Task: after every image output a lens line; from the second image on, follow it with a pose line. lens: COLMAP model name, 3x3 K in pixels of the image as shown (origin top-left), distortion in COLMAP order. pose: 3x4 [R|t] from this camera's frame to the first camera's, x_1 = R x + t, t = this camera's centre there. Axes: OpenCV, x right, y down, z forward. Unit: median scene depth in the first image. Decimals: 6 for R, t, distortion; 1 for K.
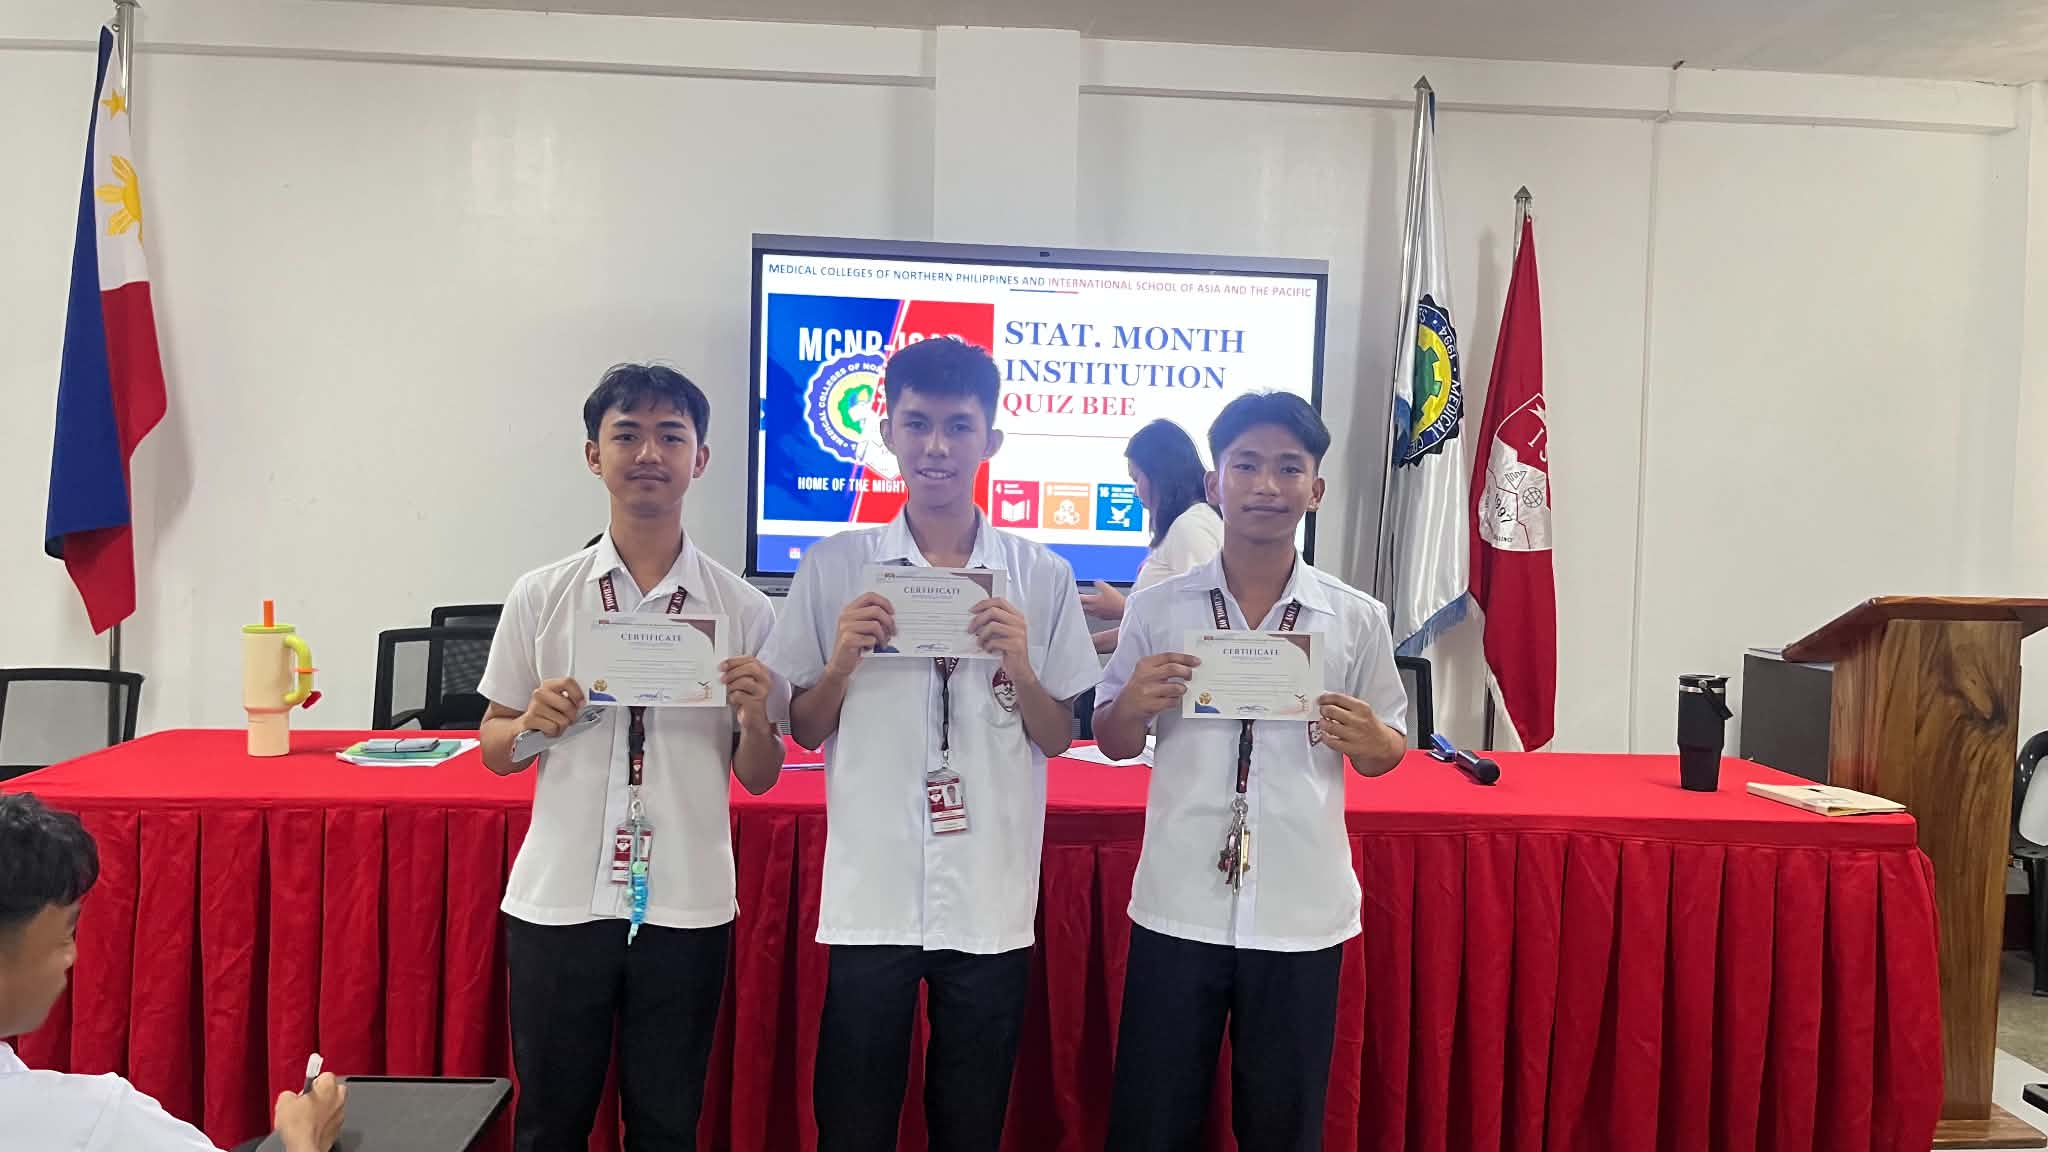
lens RADIAL K [[1494.0, 0, 1057.6], [0, 1494.0, 552.5], [0, 0, 1]] dist [0.116540, -0.114566]
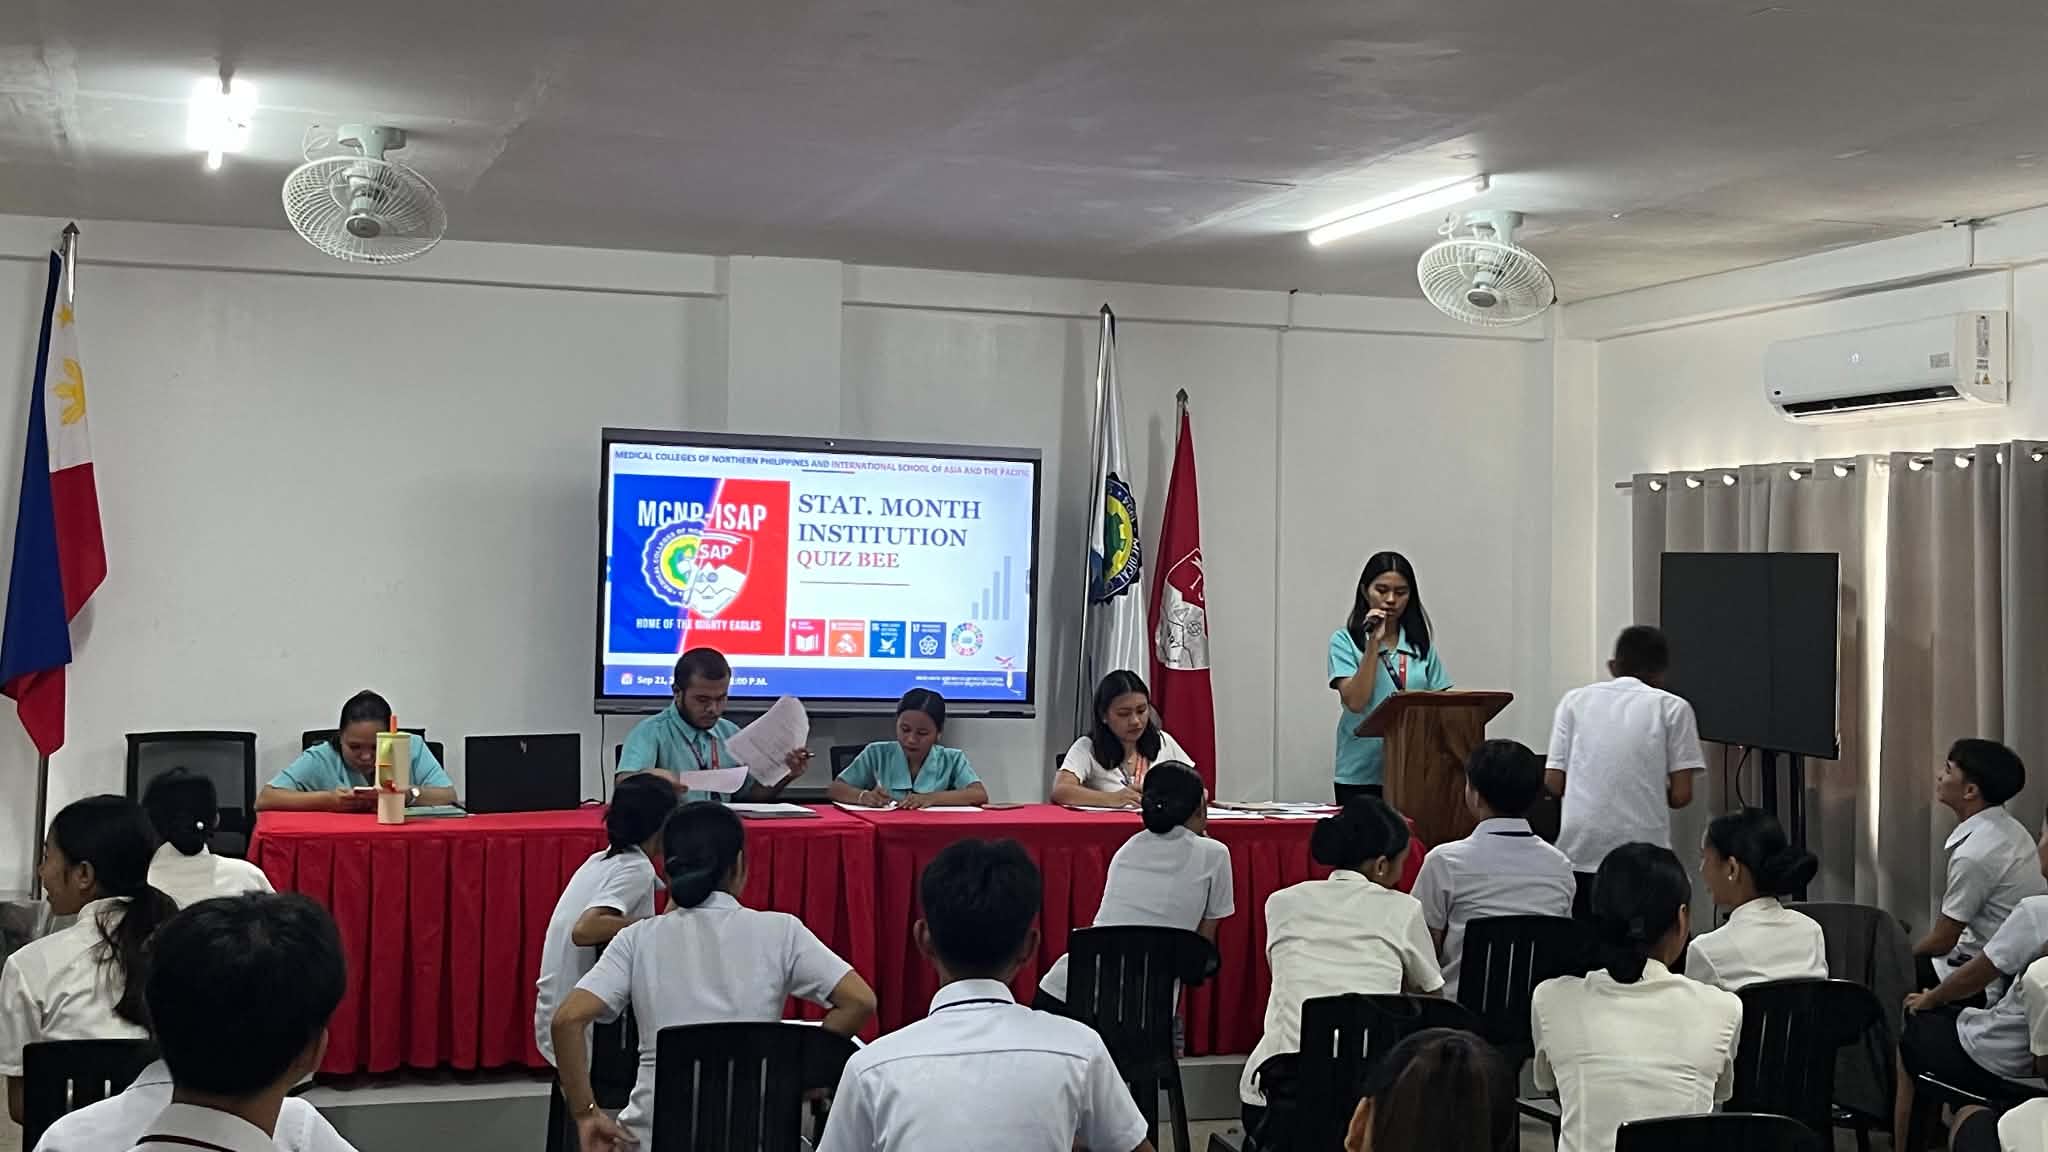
lens RADIAL K [[2474.4, 0, 969.7], [0, 2474.4, 579.3], [0, 0, 1]] dist [0.317412, -0.912625]
pose [[0.977479, -0.006254, 0.210939, -0.336877], [0.016978, 0.998651, -0.049068, 0.023874], [-0.210348, 0.051545, 0.976267, -1.085372]]
